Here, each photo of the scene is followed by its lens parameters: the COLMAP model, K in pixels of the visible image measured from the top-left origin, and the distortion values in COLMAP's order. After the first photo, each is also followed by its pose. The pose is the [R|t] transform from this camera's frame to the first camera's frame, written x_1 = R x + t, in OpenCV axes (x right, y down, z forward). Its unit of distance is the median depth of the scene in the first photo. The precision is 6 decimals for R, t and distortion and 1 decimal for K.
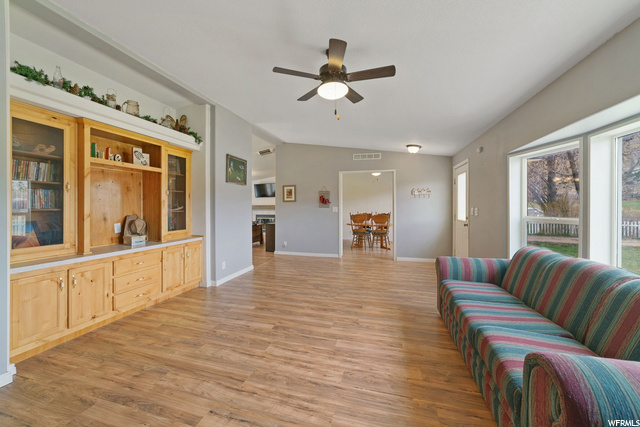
lens RADIAL K [[248.7, 0, 315.3], [0, 248.7, 210.2], [0, 0, 1]] dist [-0.000755, 0.000079]
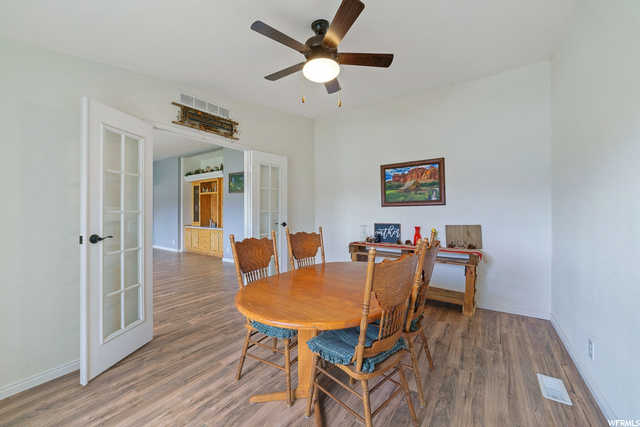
lens RADIAL K [[248.7, 0, 315.3], [0, 248.7, 210.2], [0, 0, 1]] dist [-0.000755, 0.000079]
pose [[-0.325715, 0.001825, -0.945466, 1.076196], [-0.011925, 0.999911, 0.006039, -0.038008], [0.945393, 0.013242, -0.325665, 2.487811]]
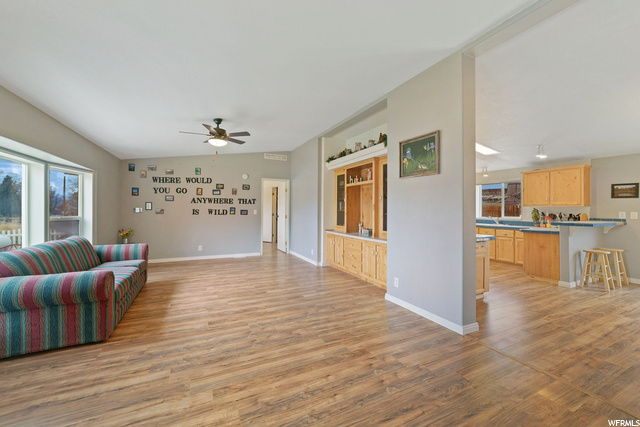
lens RADIAL K [[248.7, 0, 315.3], [0, 248.7, 210.2], [0, 0, 1]] dist [-0.000755, 0.000079]
pose [[-0.749371, 0.002857, -0.662144, 0.463940], [-0.009956, 0.999829, 0.015582, -0.029614], [0.662075, 0.018269, -0.749215, 1.812149]]
